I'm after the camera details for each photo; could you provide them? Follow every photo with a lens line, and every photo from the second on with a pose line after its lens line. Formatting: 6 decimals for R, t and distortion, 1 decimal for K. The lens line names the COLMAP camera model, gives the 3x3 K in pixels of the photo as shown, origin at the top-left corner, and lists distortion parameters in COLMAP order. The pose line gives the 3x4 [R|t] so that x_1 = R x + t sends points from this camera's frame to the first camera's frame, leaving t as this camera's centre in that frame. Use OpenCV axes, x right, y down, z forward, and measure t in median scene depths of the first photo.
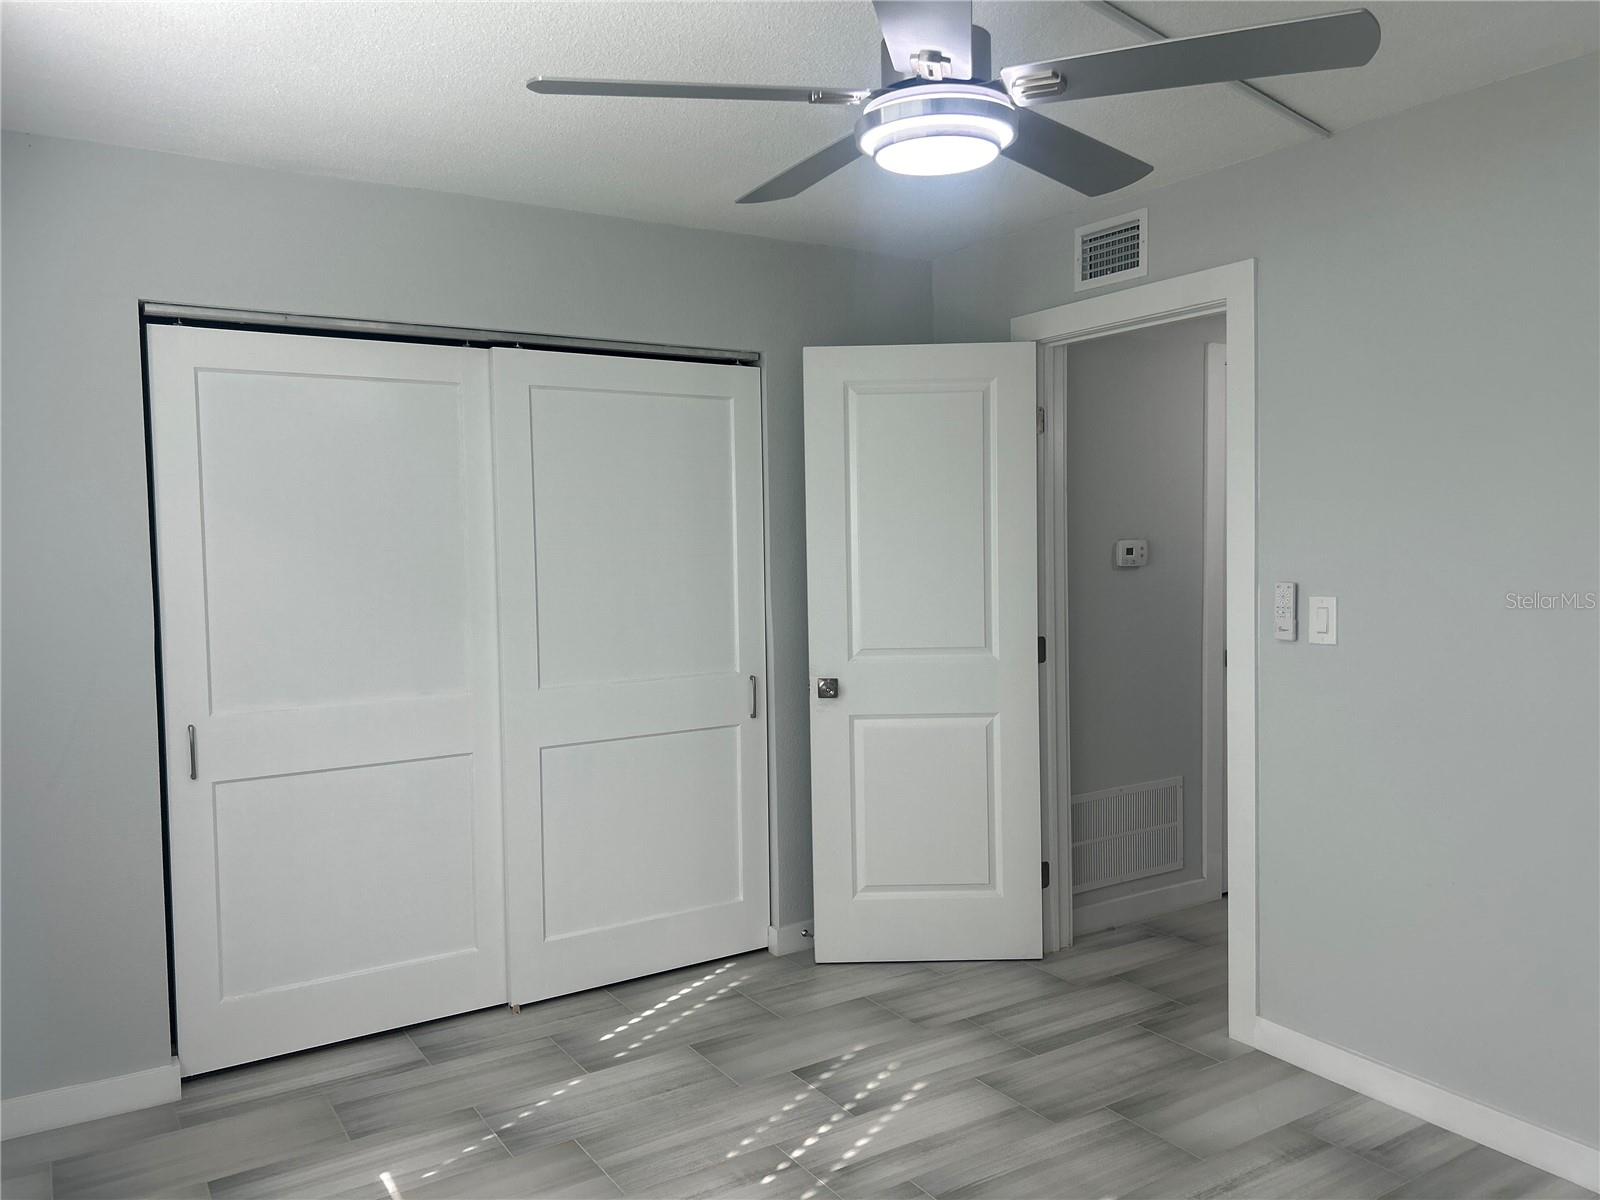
lens RADIAL K [[1212.7, 0, 804.1], [0, 1212.7, 582.7], [0, 0, 1]] dist [0.075113, -0.077521]
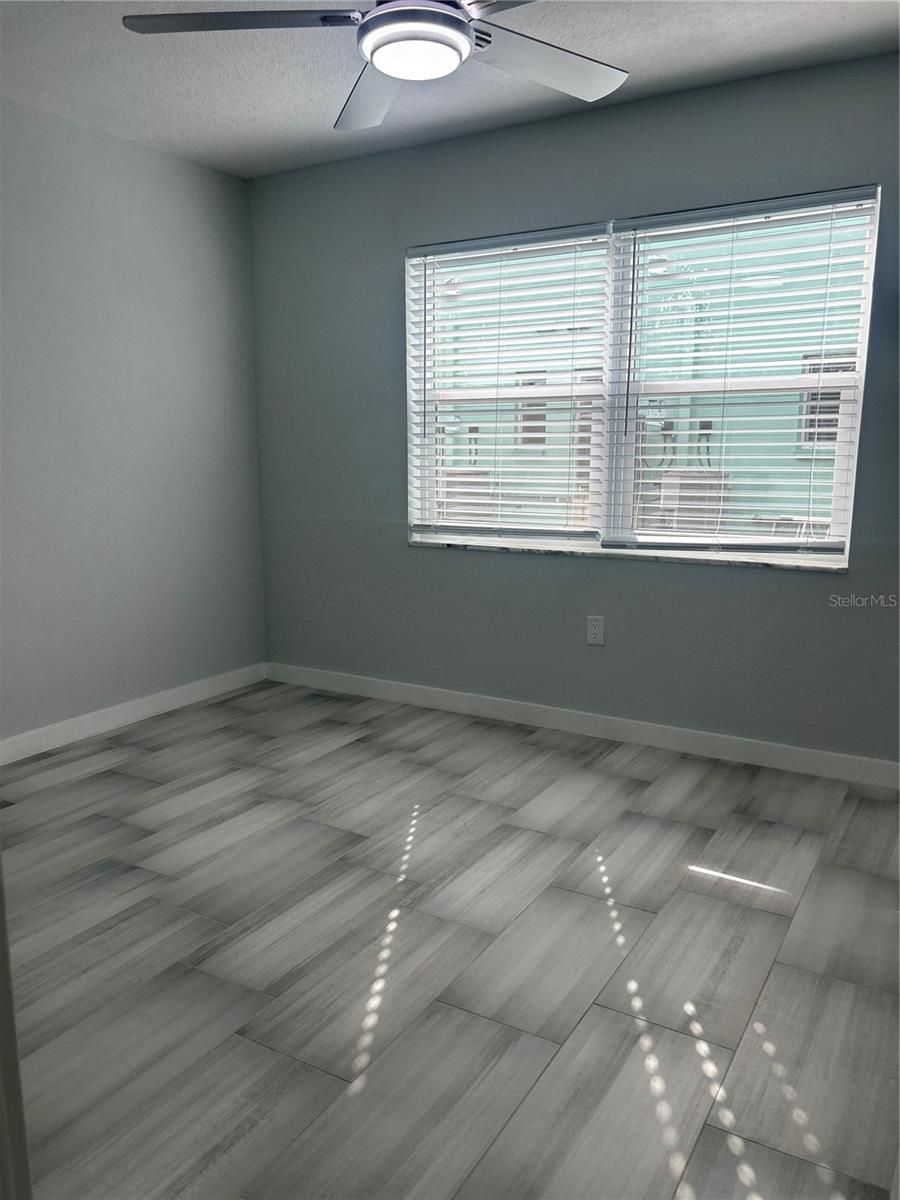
lens RADIAL K [[909.5, 0, 448.8], [0, 909.5, 610.1], [0, 0, 1]] dist [0.075113, -0.077521]
pose [[-0.894079, 0.096130, -0.437472, 0.348292], [-0.001461, 0.976067, 0.217465, 0.015877], [0.447907, 0.195070, -0.872541, 1.211292]]
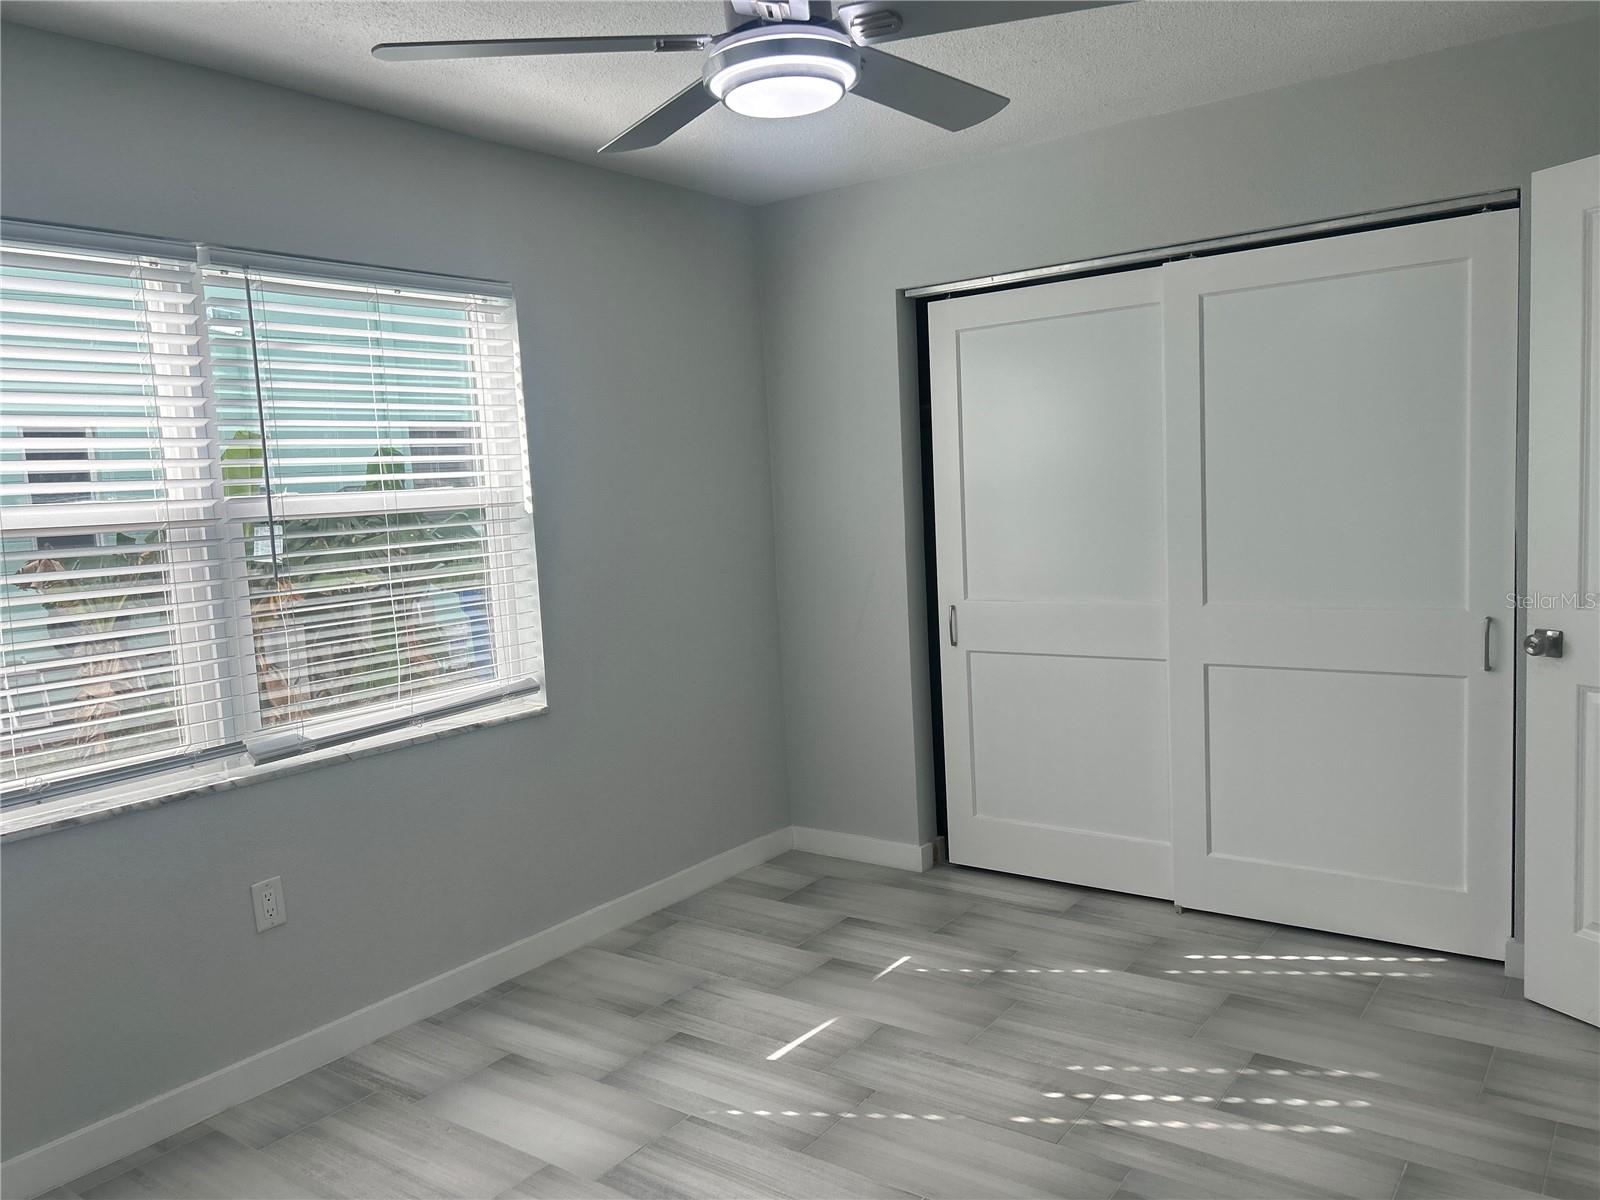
lens RADIAL K [[1212.7, 0, 798.8], [0, 1212.7, 606.0], [0, 0, 1]] dist [0.075113, -0.077521]
pose [[0.361750, 0.091679, -0.927756, 0.650336], [0.010814, 0.994673, 0.102508, -0.020167], [0.932212, -0.047115, 0.358832, 0.372144]]
